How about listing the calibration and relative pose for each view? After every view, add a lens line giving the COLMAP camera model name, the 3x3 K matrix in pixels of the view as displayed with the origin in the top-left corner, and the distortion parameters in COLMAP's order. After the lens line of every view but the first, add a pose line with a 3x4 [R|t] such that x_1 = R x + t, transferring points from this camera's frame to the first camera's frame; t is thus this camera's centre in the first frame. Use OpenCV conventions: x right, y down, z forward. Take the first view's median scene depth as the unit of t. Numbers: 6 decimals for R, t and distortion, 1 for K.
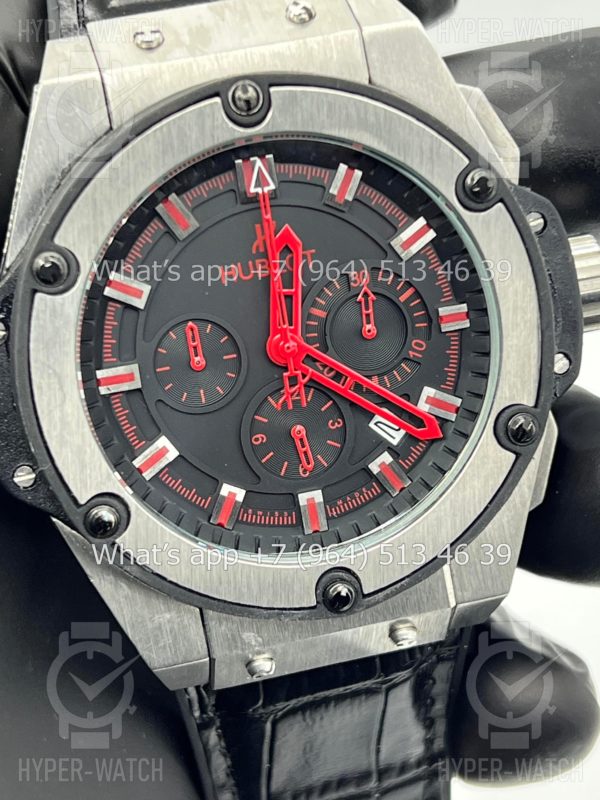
lens RADIAL K [[1780.4, 0, 300.0], [0, 1780.4, 400.0], [0, 0, 1]] dist [0.208208, -0.588846]
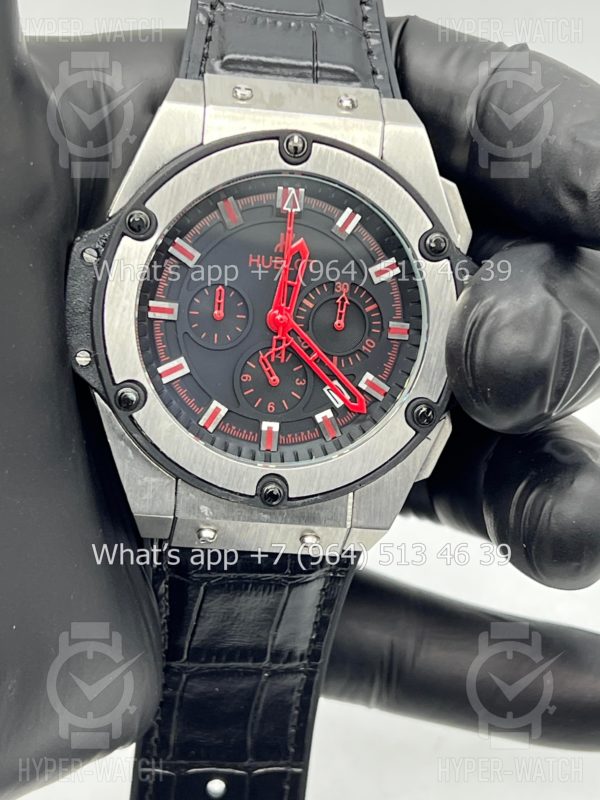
lens RADIAL K [[1780.4, 0, 300.0], [0, 1780.4, 400.0], [0, 0, 1]] dist [0.208208, -0.588846]
pose [[0.967364, 0.251247, -0.032889, 0.071890], [-0.253022, 0.964782, -0.071937, 0.133716], [0.013657, 0.077911, 0.996867, -0.437967]]
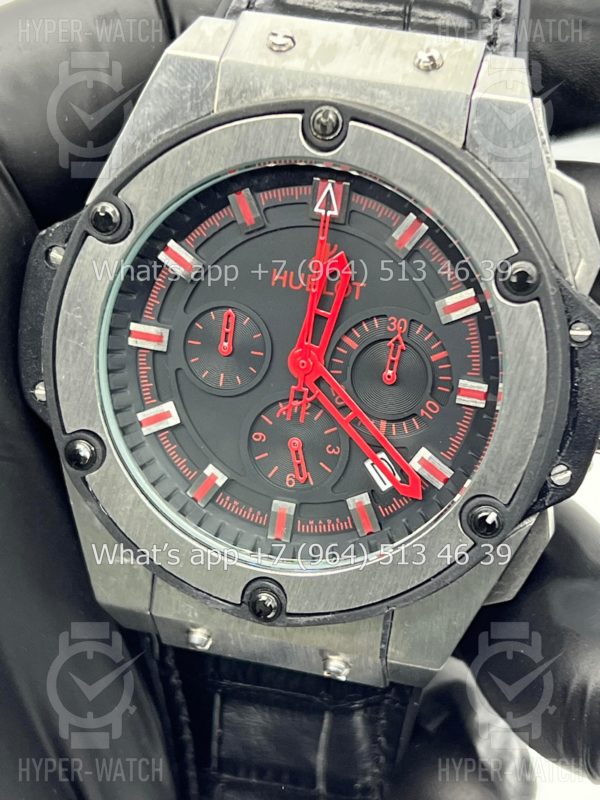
lens RADIAL K [[1780.4, 0, 300.0], [0, 1780.4, 400.0], [0, 0, 1]] dist [0.208208, -0.588846]
pose [[0.882759, 0.351533, -0.311707, 0.321427], [-0.340823, 0.935796, 0.090144, -0.102332], [0.323382, 0.026662, 0.945893, 0.018643]]
